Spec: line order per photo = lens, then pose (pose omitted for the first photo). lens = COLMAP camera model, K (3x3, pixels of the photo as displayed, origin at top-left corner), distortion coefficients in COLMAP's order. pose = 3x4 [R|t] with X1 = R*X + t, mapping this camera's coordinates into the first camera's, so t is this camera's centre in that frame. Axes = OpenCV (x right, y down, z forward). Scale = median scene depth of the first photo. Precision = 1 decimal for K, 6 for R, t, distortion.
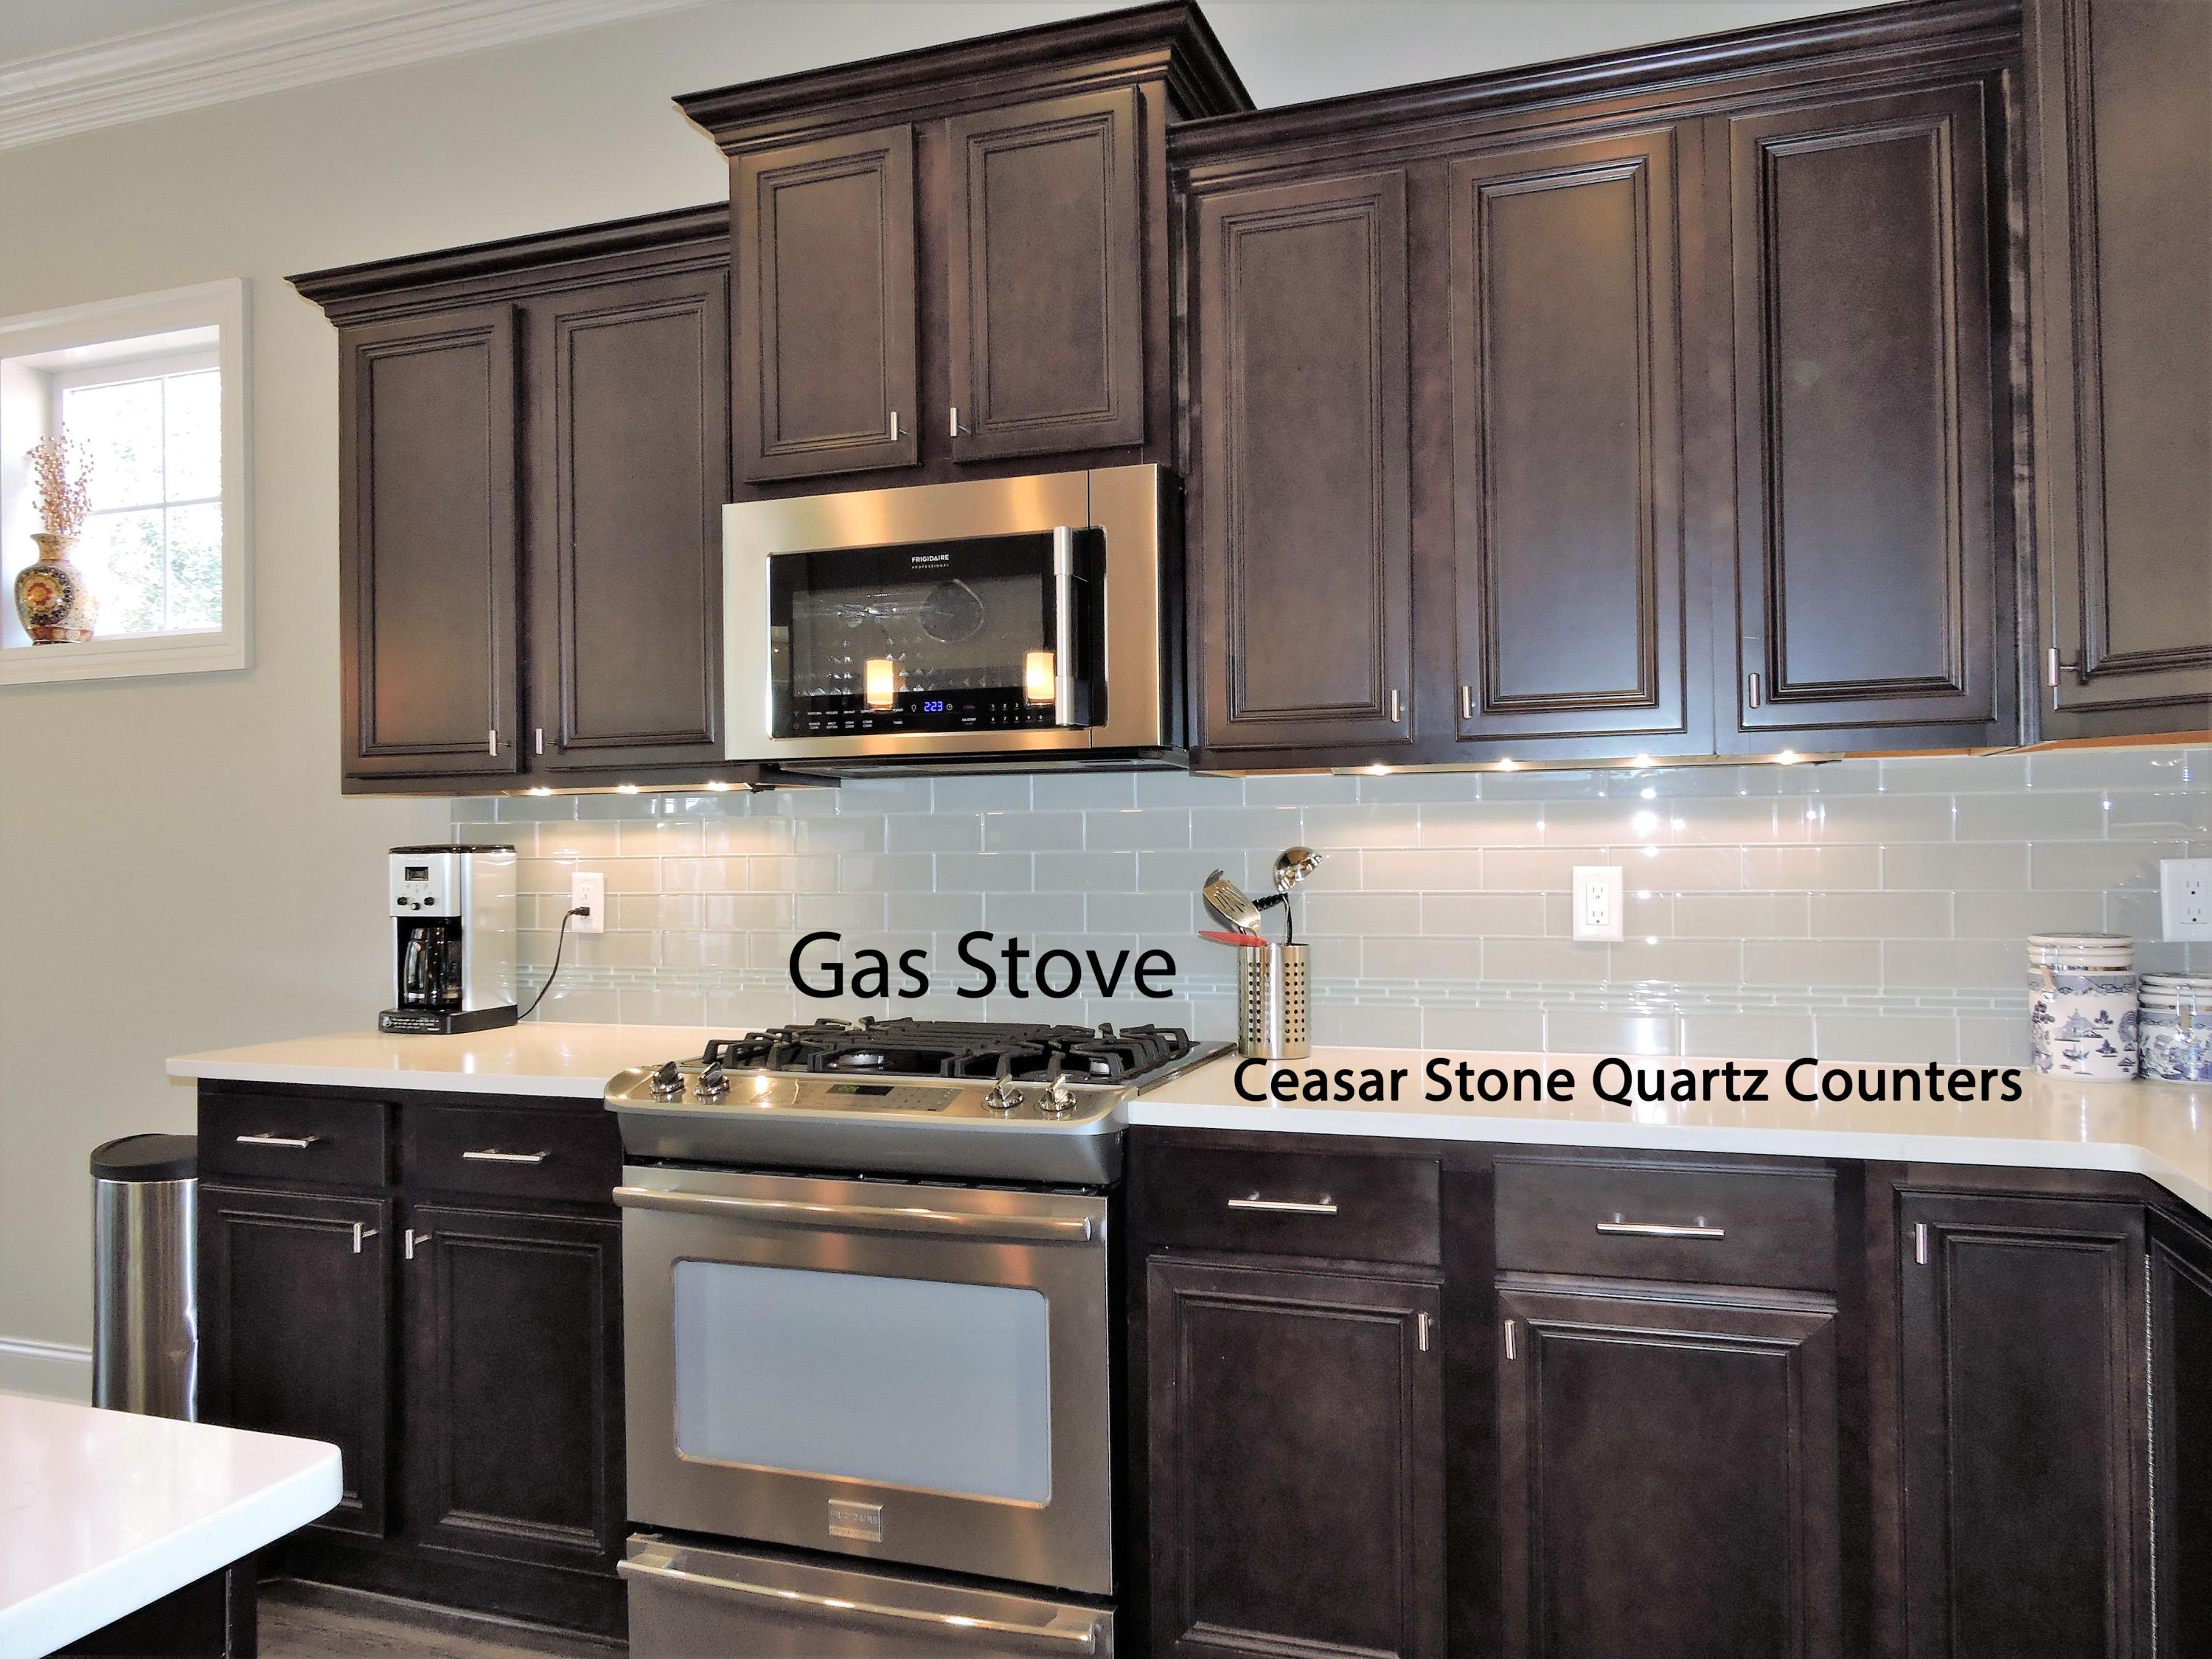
lens RADIAL K [[1596.1, 0, 1106.0], [0, 1596.1, 829.5], [0, 0, 1]] dist [-0.002763, -0.000990]
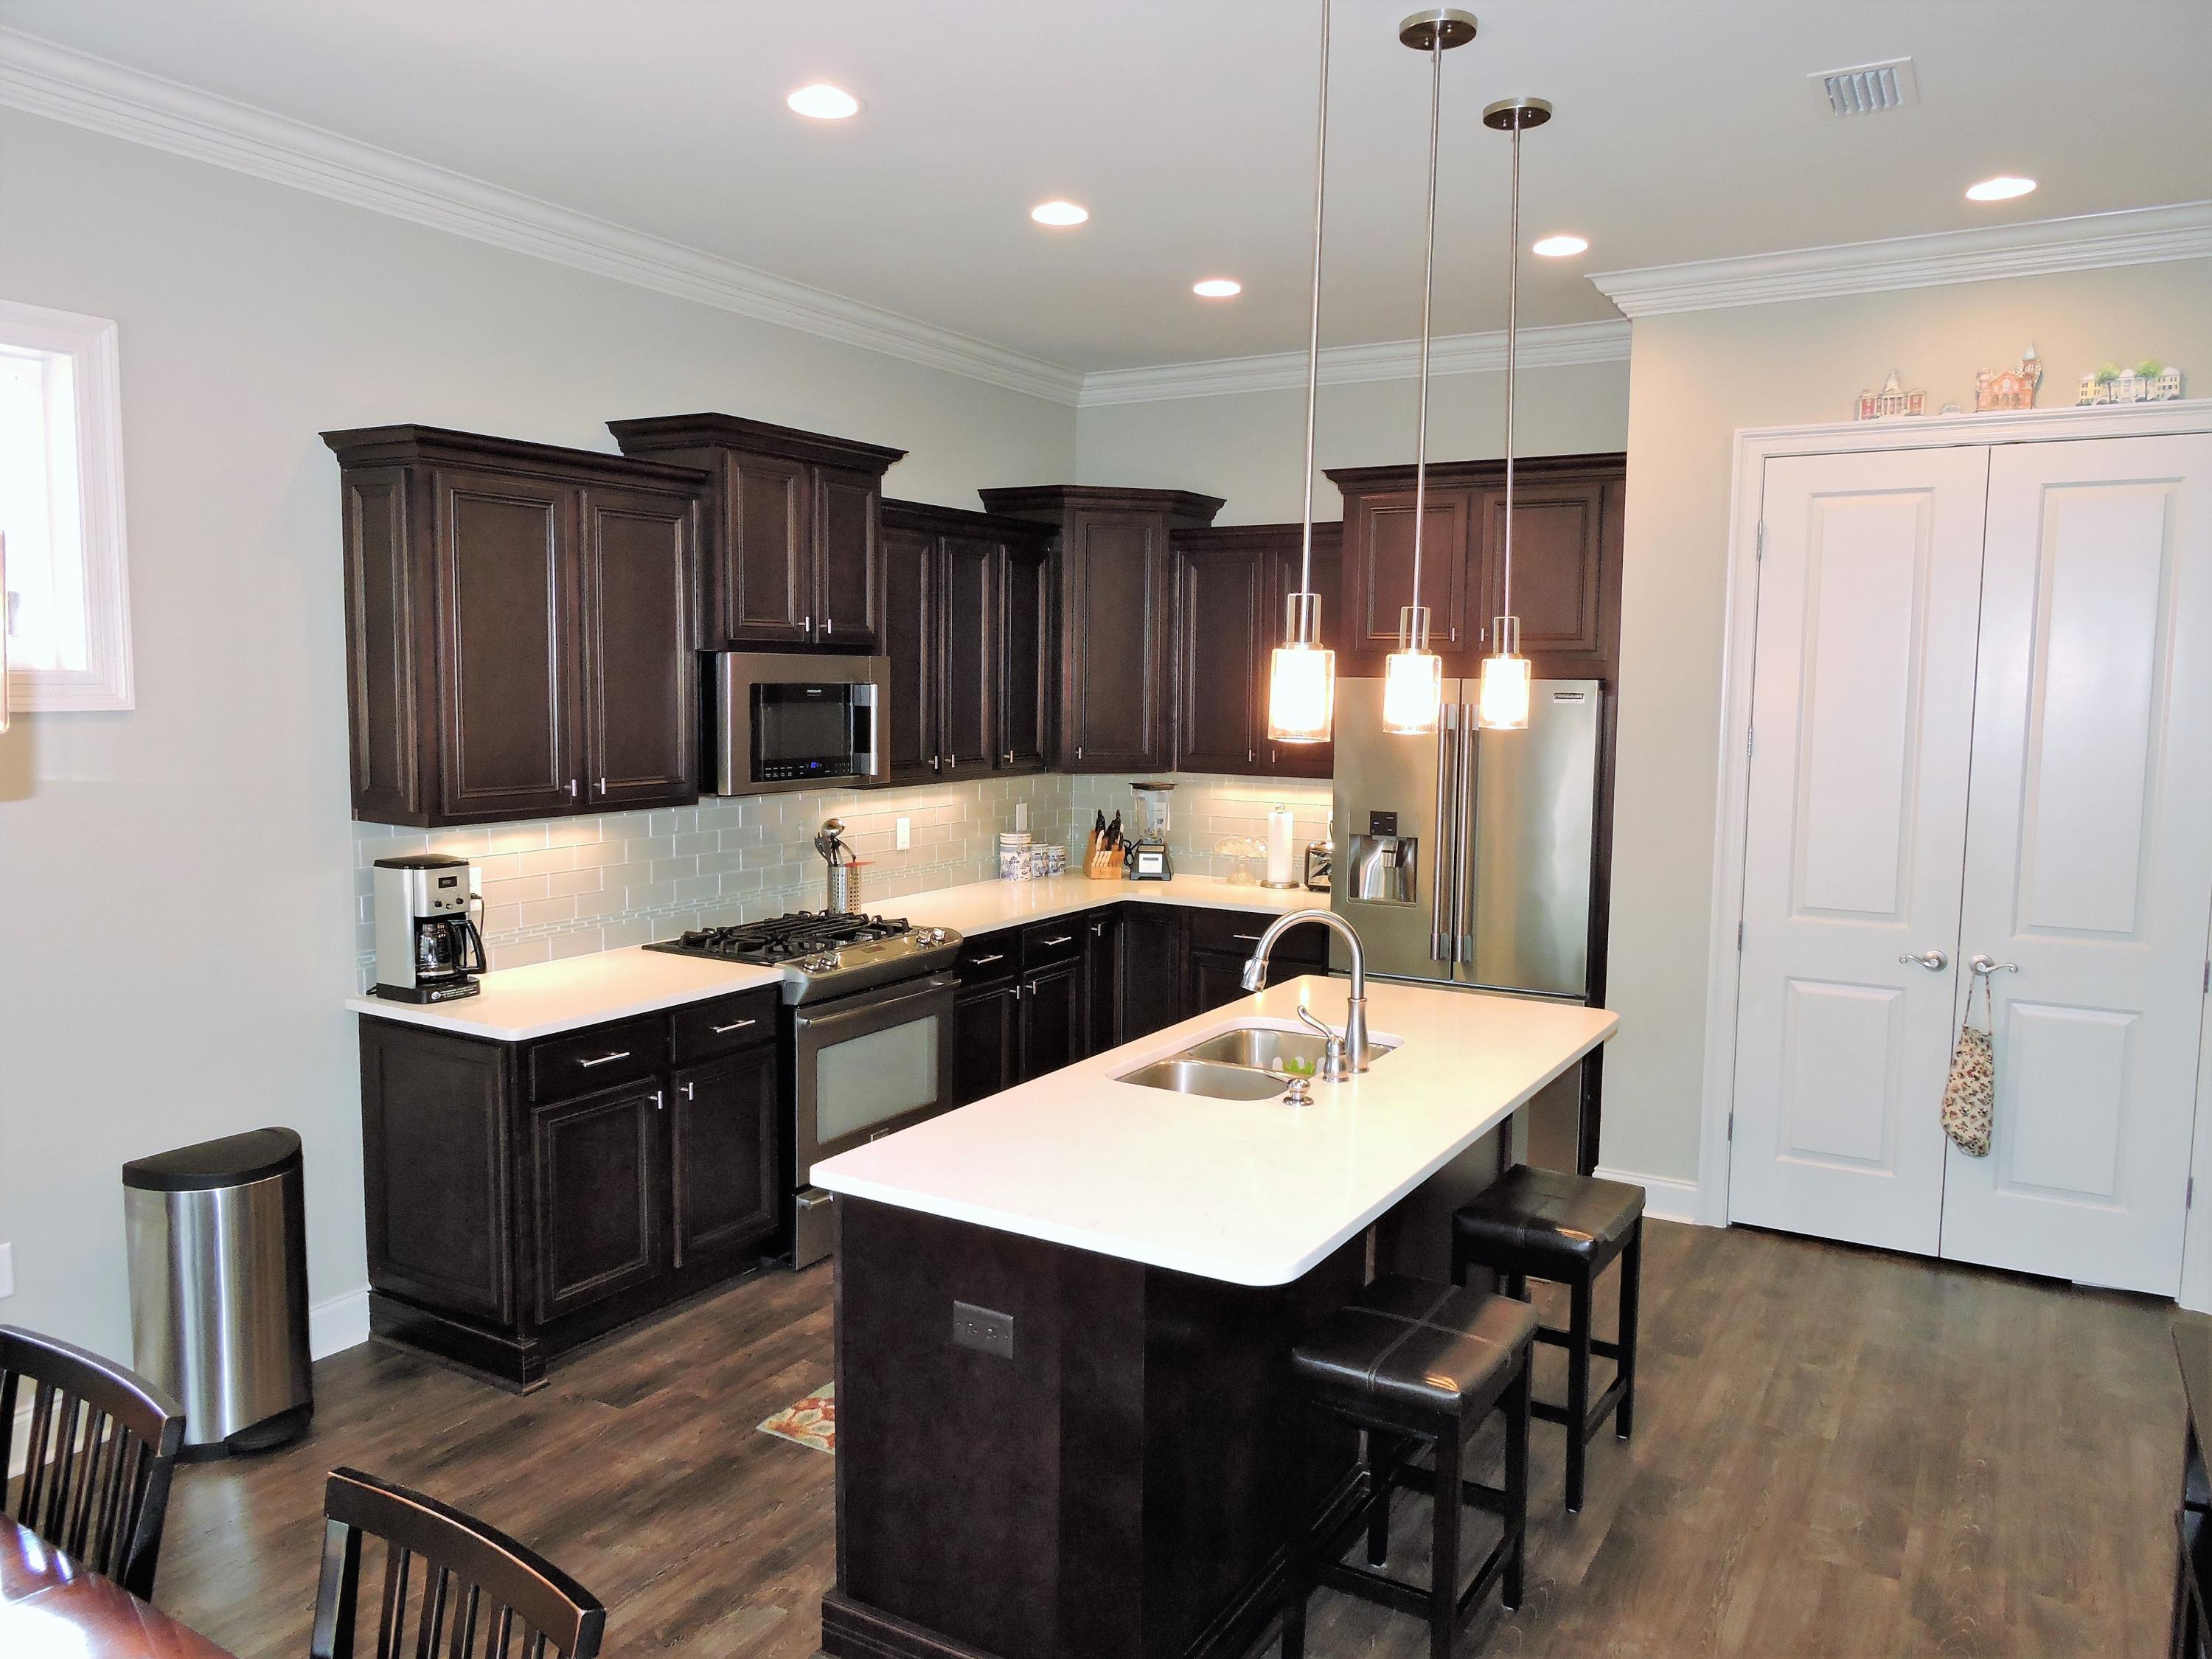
lens RADIAL K [[1596.1, 0, 1106.0], [0, 1596.1, 829.5], [0, 0, 1]] dist [-0.002763, -0.000990]
pose [[0.200621, -0.081191, 0.976299, -1.619133], [-0.031675, 0.995501, 0.089297, -0.152023], [-0.979157, -0.048839, 0.197146, 0.198694]]
